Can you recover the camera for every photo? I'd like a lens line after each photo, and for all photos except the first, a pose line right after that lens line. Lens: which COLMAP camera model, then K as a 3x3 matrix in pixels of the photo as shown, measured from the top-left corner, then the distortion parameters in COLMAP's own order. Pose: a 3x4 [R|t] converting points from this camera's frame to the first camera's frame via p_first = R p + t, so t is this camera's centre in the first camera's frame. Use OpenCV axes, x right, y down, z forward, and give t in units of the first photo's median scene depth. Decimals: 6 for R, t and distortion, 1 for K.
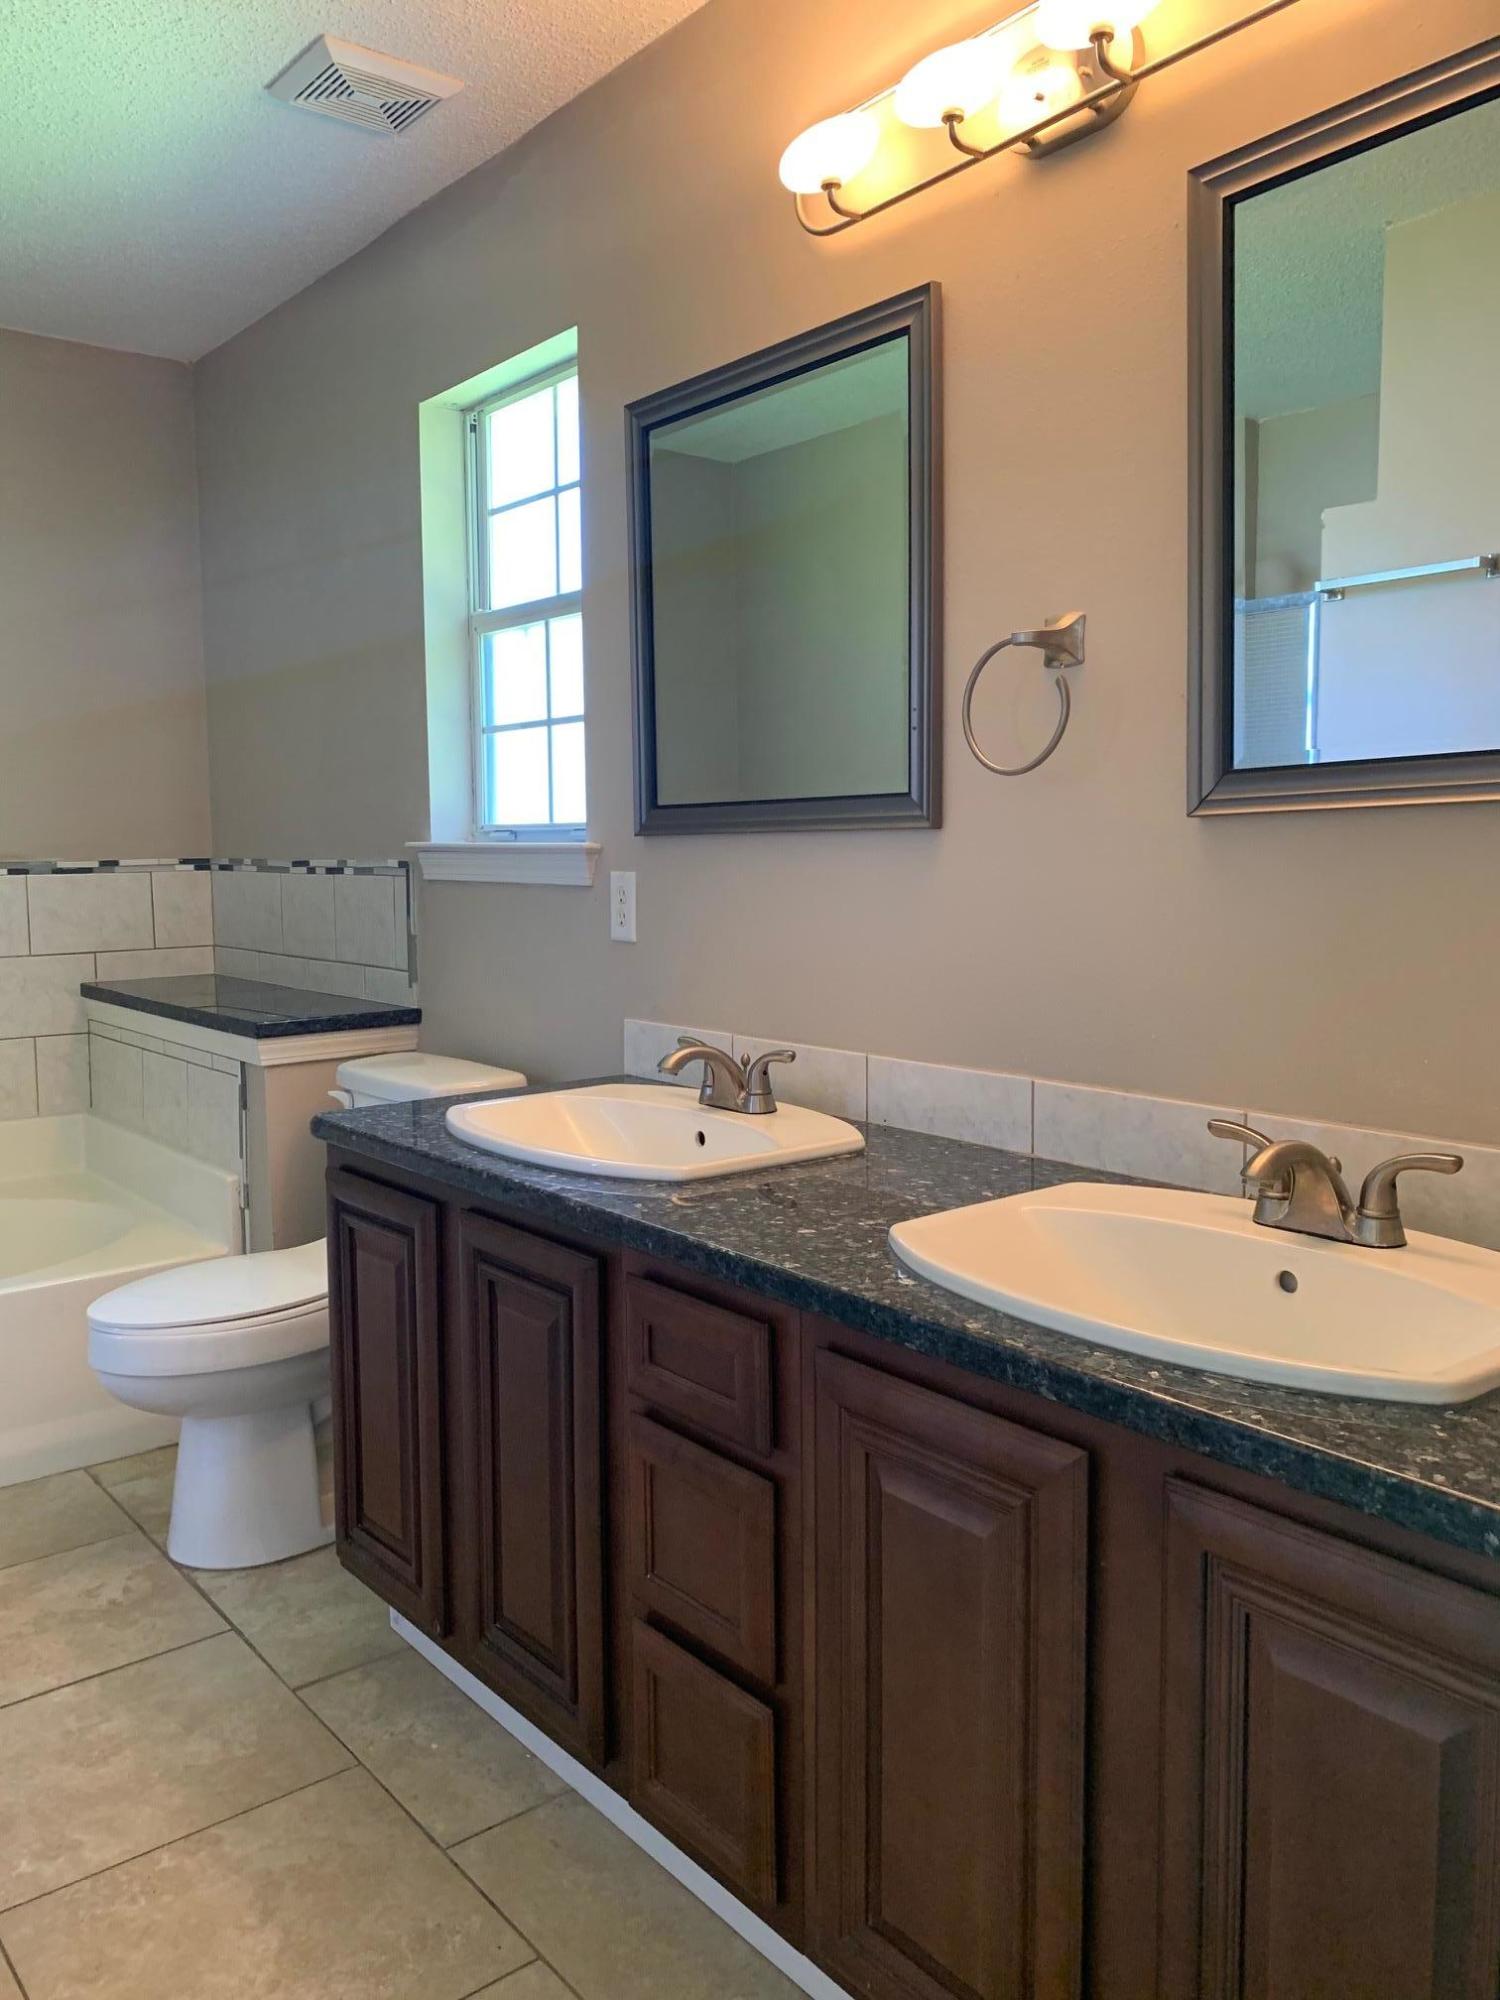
lens RADIAL K [[1512.5, 0, 736.7], [0, 1512.5, 994.9], [0, 0, 1]] dist [0.058889, -0.069262]
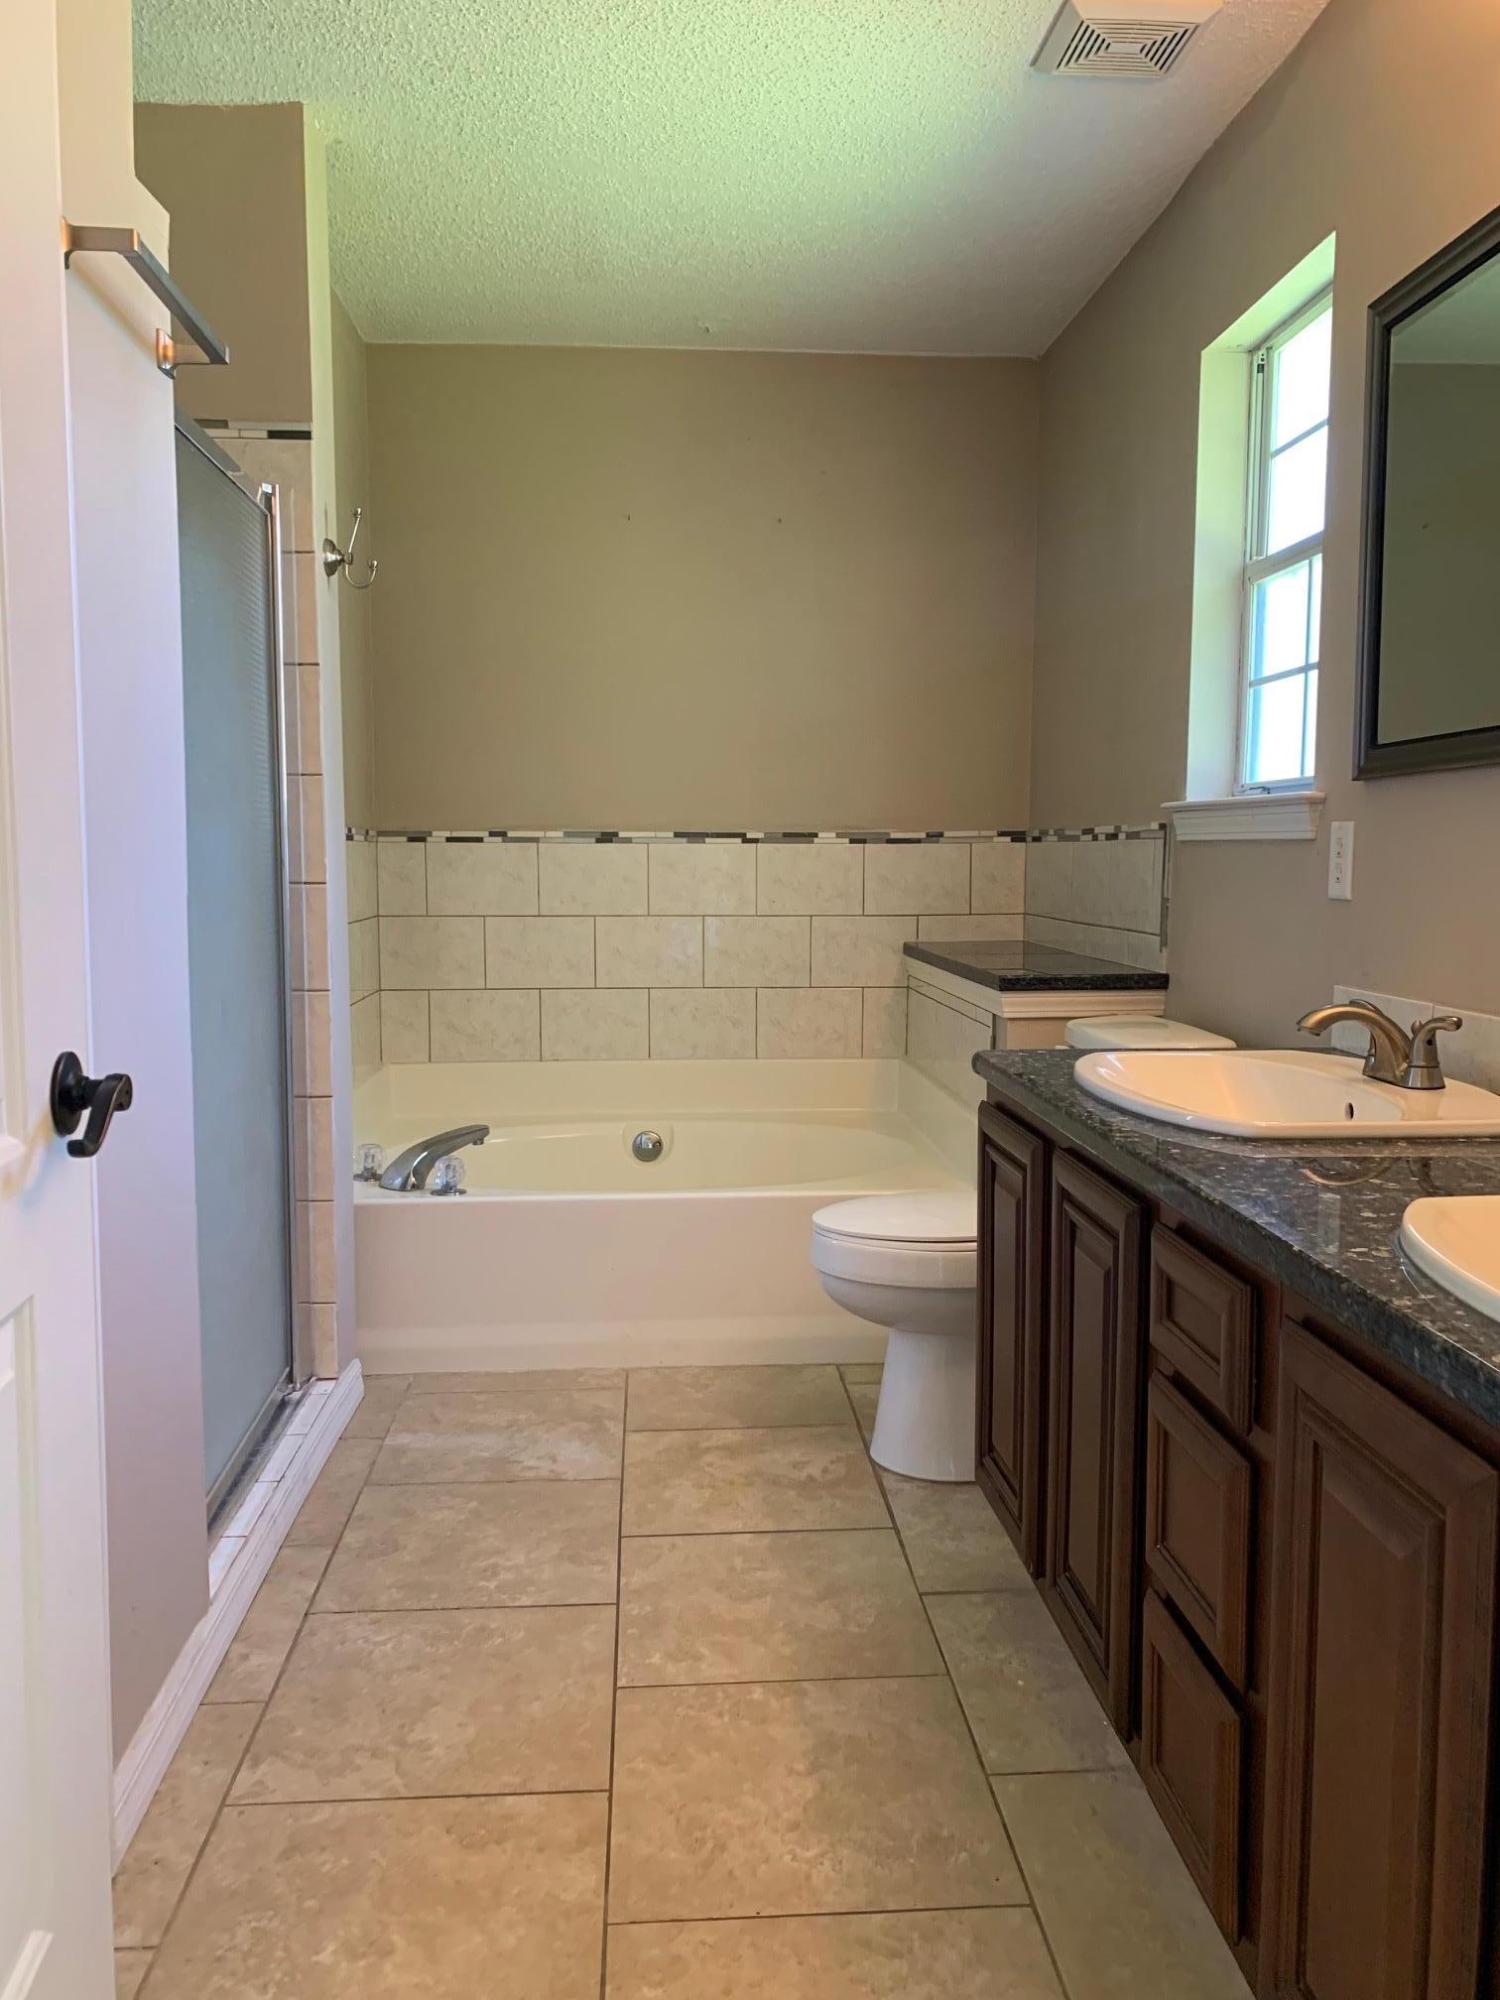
lens RADIAL K [[1512.5, 0, 736.7], [0, 1512.5, 994.9], [0, 0, 1]] dist [0.058889, -0.069262]
pose [[0.815806, 0.062246, -0.574966, 0.156492], [-0.063999, 0.997801, 0.017215, 0.028317], [0.574774, 0.022753, 0.817996, 0.050640]]
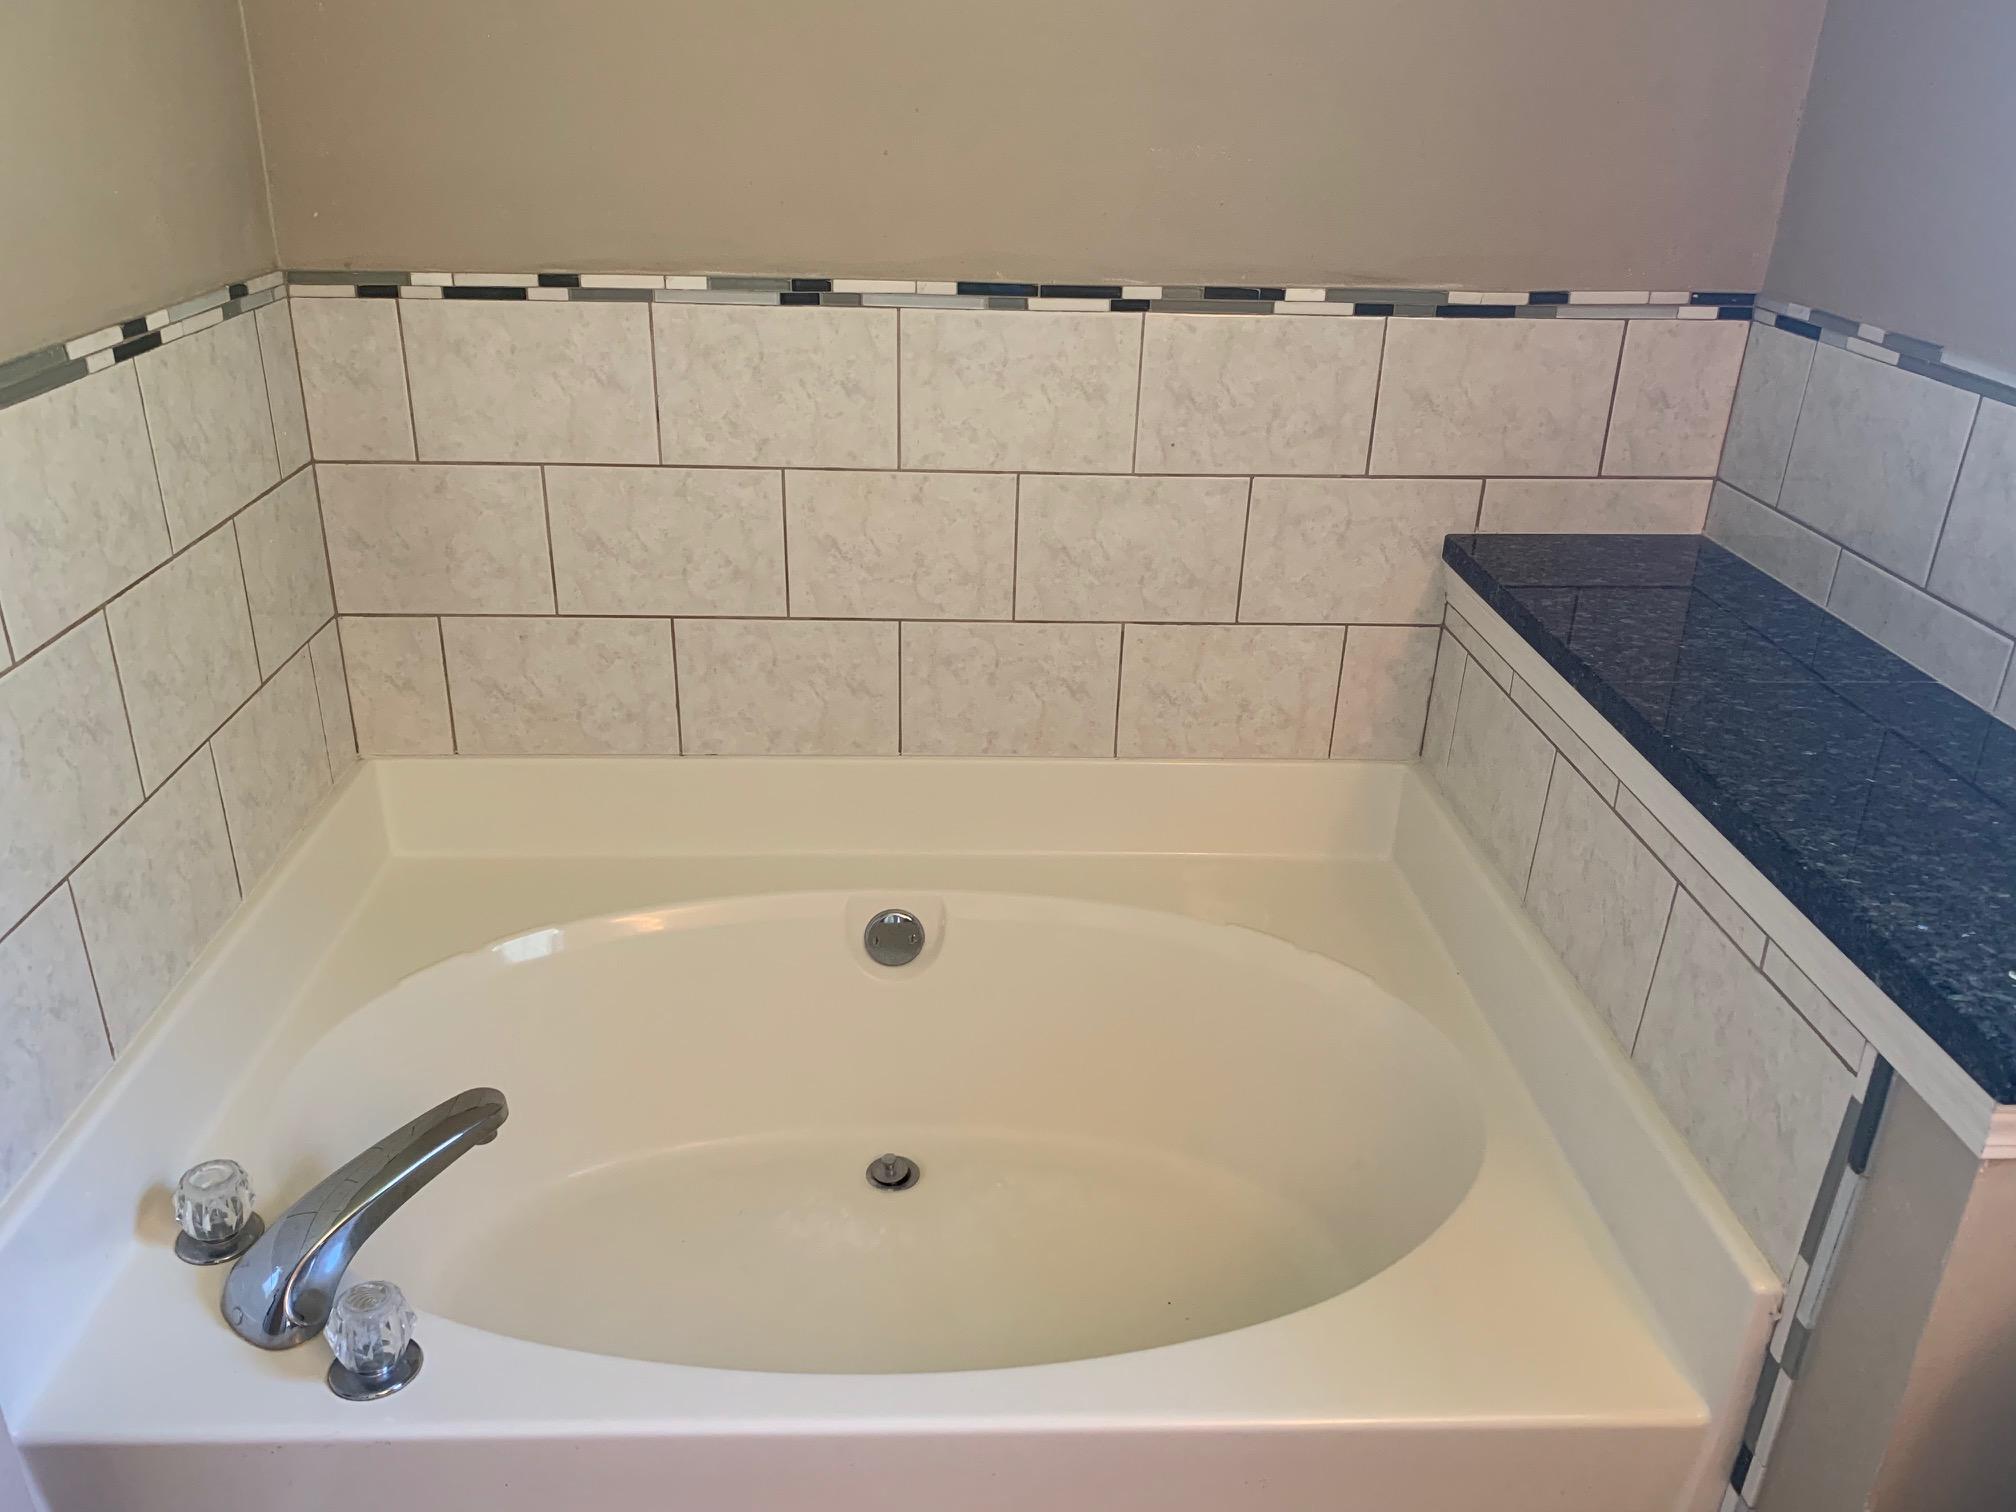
lens RADIAL K [[1489.3, 0, 970.1], [0, 1489.3, 733.2], [0, 0, 1]] dist [-0.007078, -0.006363]
pose [[0.795235, 0.274745, -0.540477, -0.401088], [-0.084444, 0.932936, 0.350000, -0.161391], [0.600392, -0.232693, 0.765104, 0.753933]]
